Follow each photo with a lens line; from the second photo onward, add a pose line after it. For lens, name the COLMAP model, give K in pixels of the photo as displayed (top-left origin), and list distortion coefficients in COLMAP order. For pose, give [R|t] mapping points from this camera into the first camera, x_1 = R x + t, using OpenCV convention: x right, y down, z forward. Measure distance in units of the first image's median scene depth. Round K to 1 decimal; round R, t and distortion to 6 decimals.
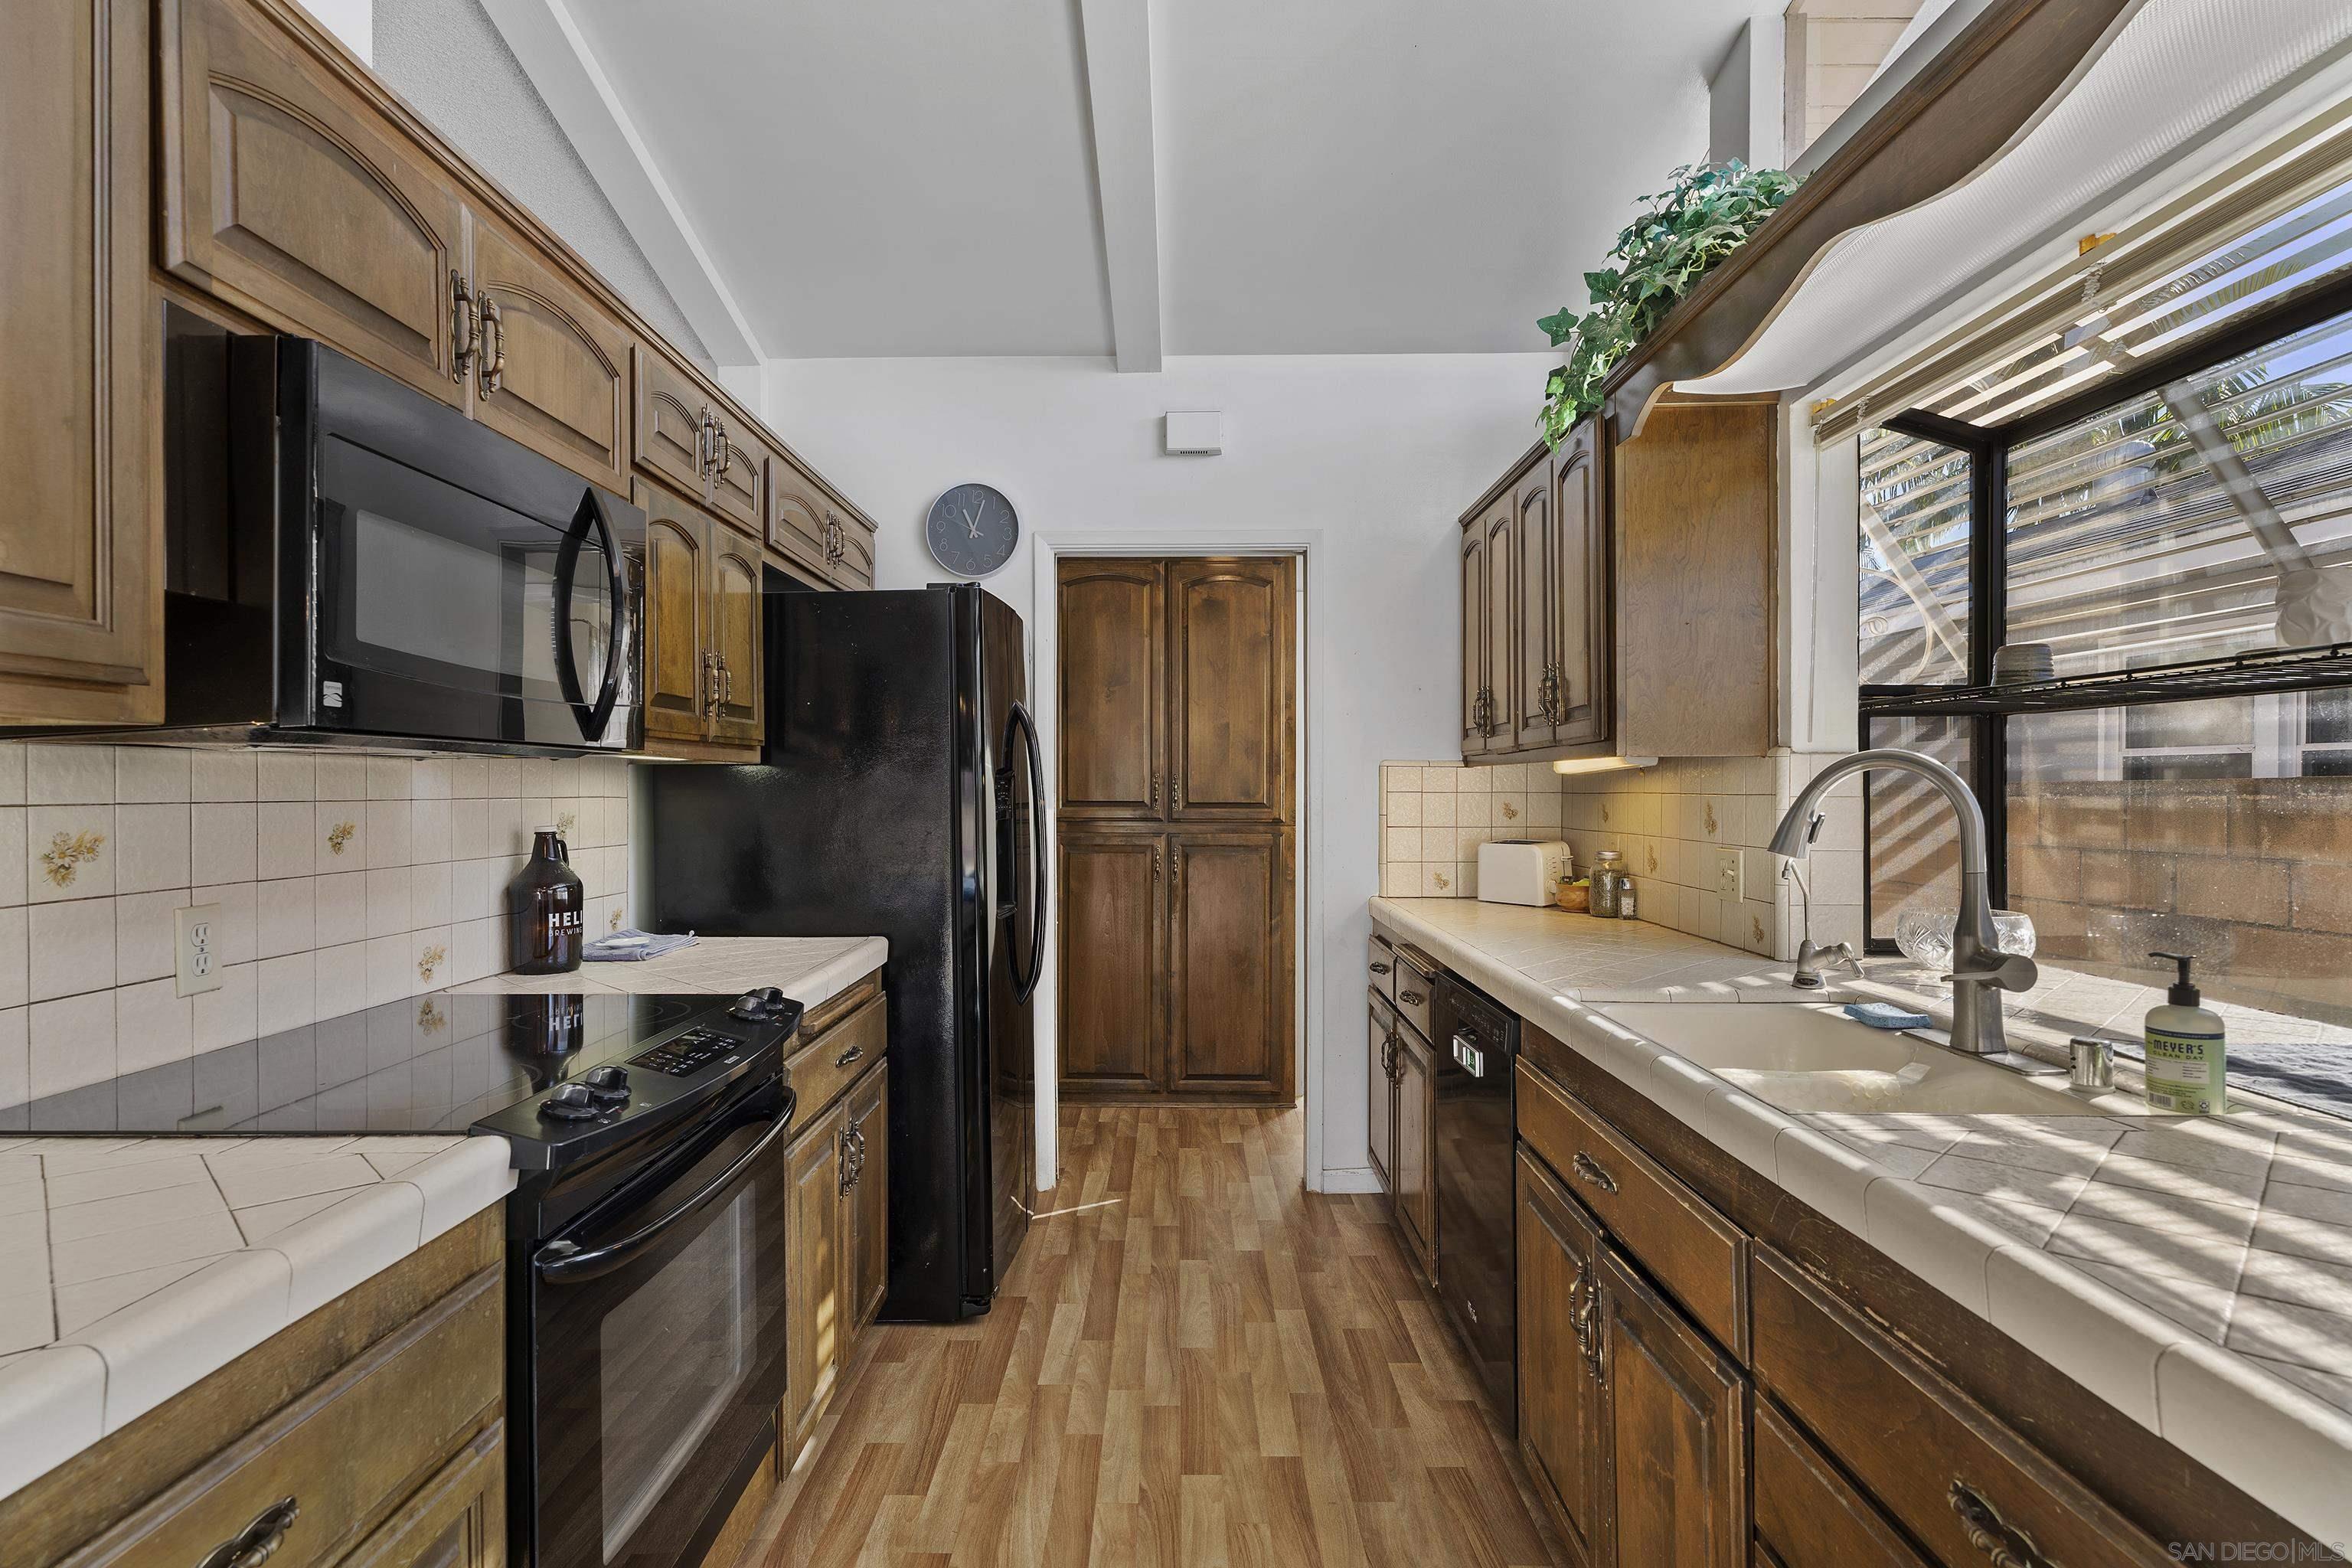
lens RADIAL K [[1184.1, 0, 1179.0], [0, 1184.1, 785.6], [0, 0, 1]] dist [-0.000809, 0.002974]
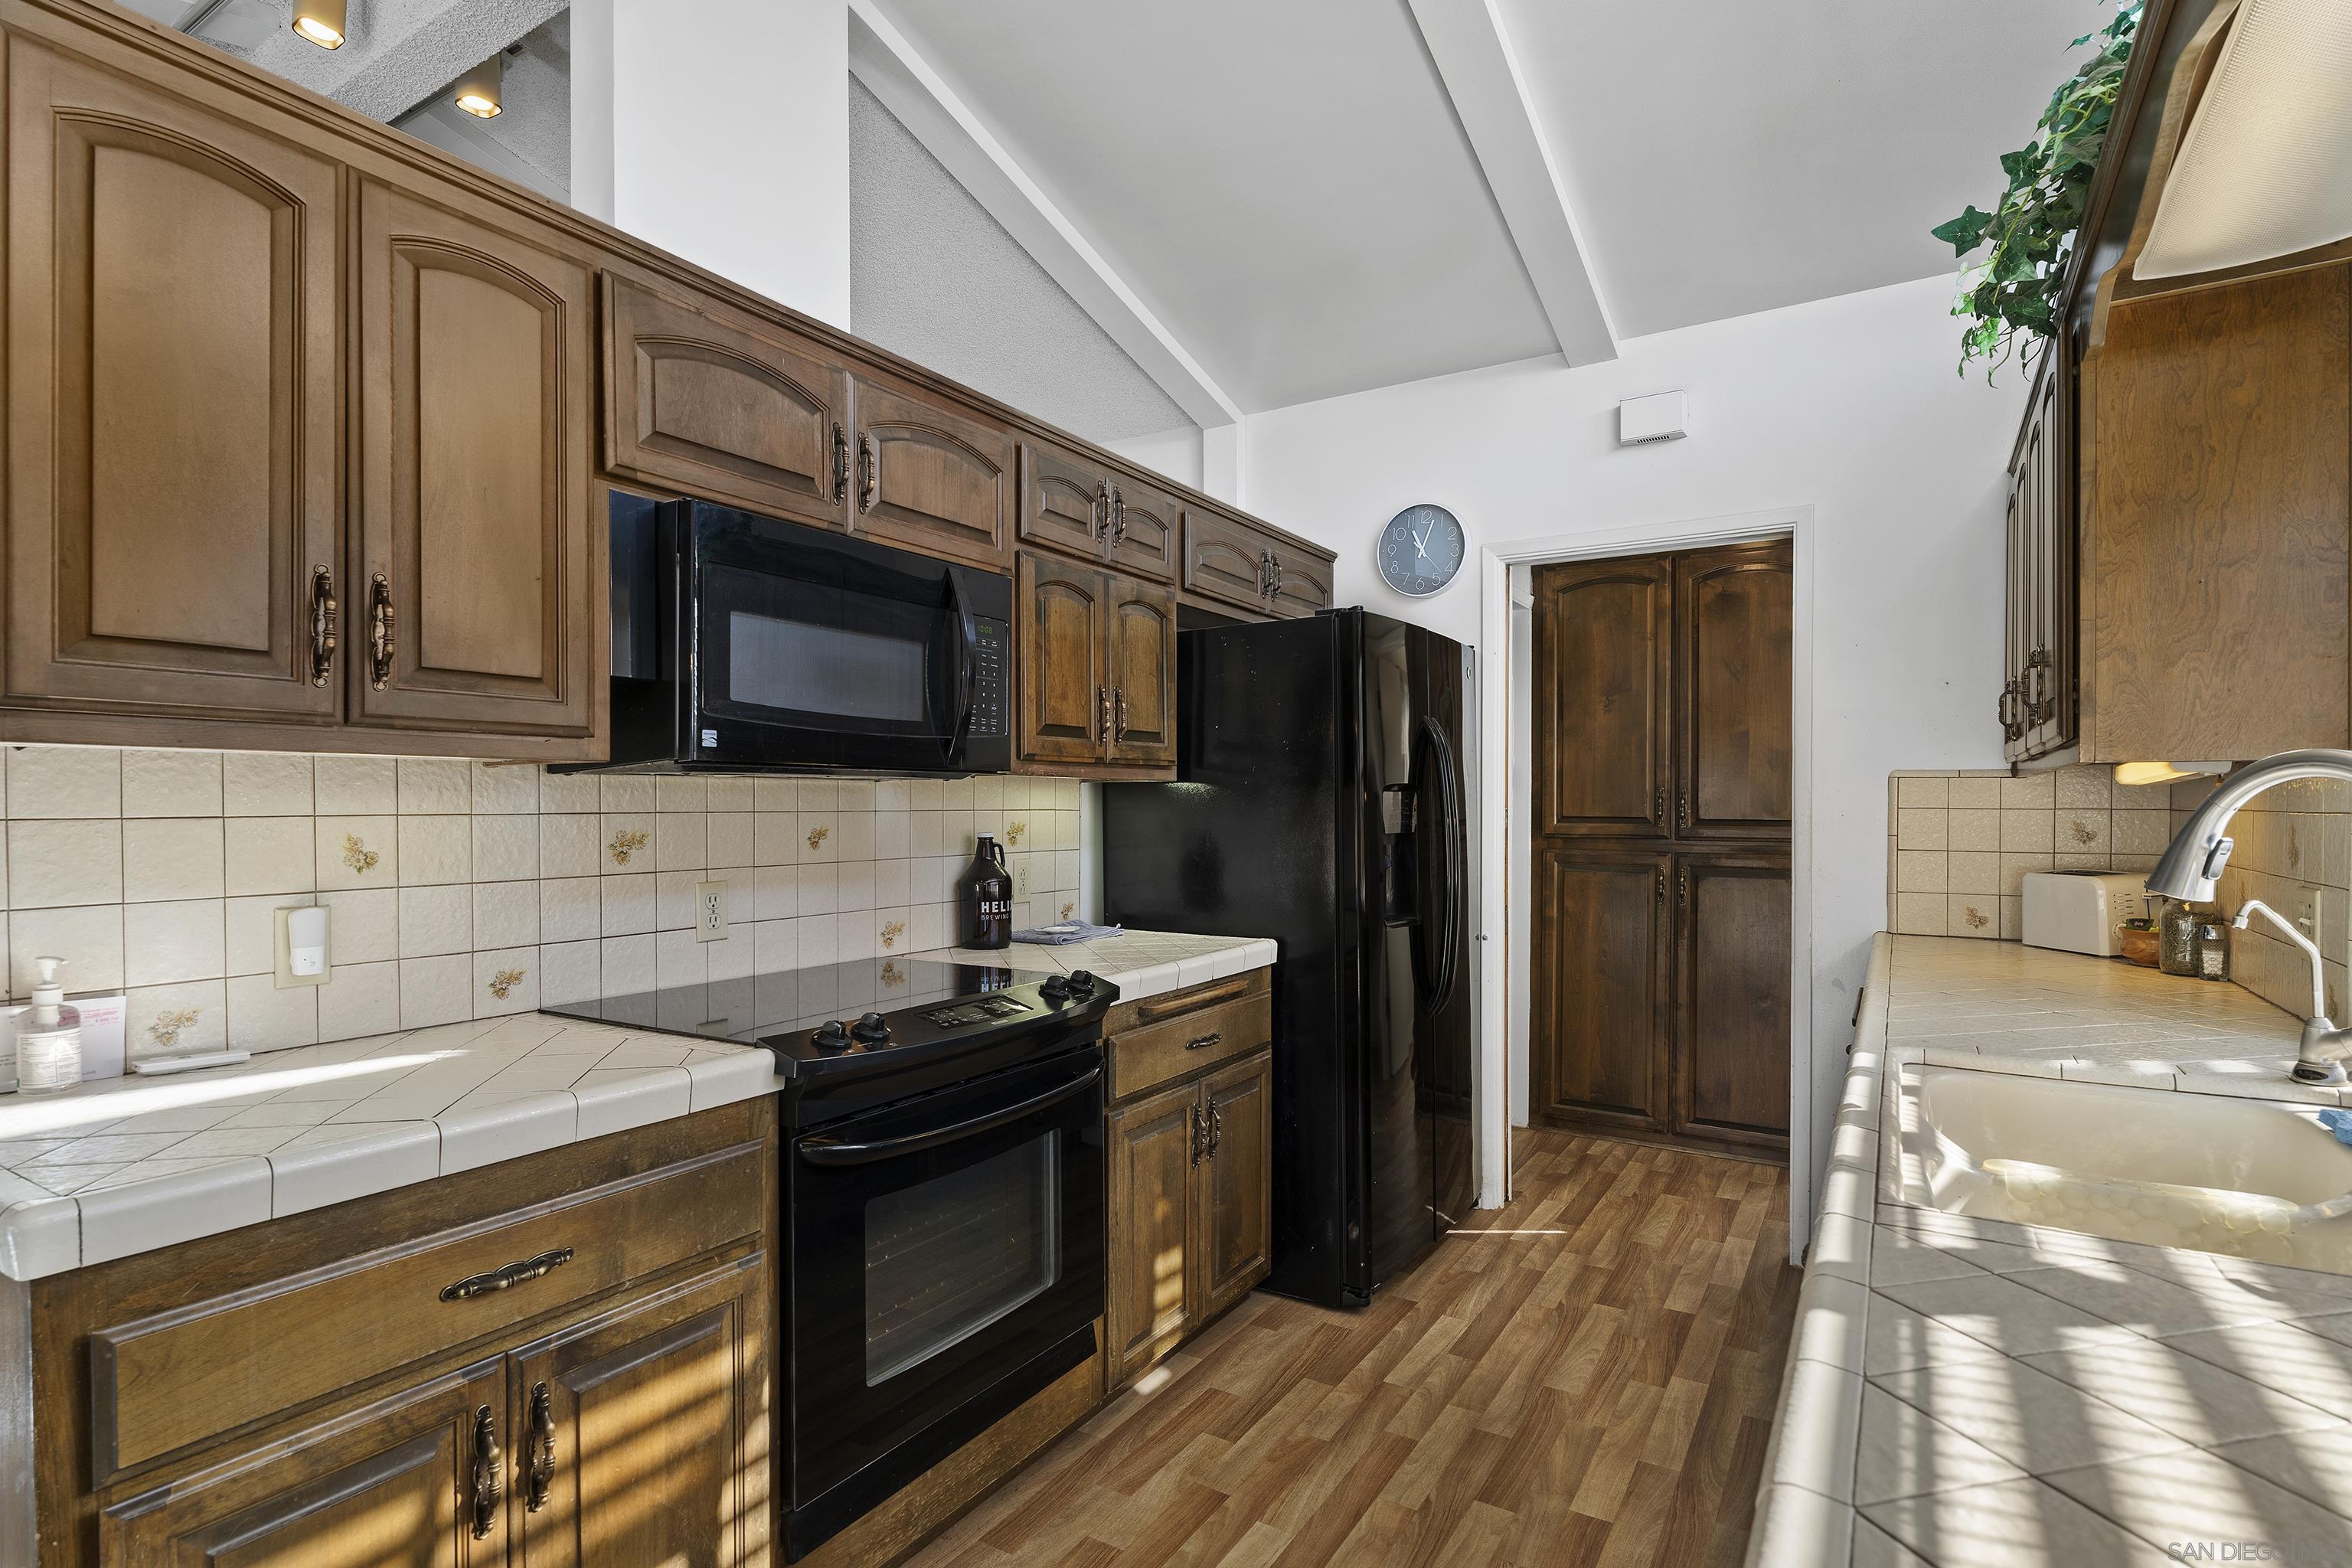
lens RADIAL K [[1184.1, 0, 1165.8], [0, 1184.1, 802.4], [0, 0, 1]] dist [-0.000809, 0.002974]
pose [[0.851565, 0.000541, -0.524248, 0.284745], [0.000243, 0.999999, 0.001427, 0.000254], [0.524249, -0.001342, 0.851564, 0.025568]]
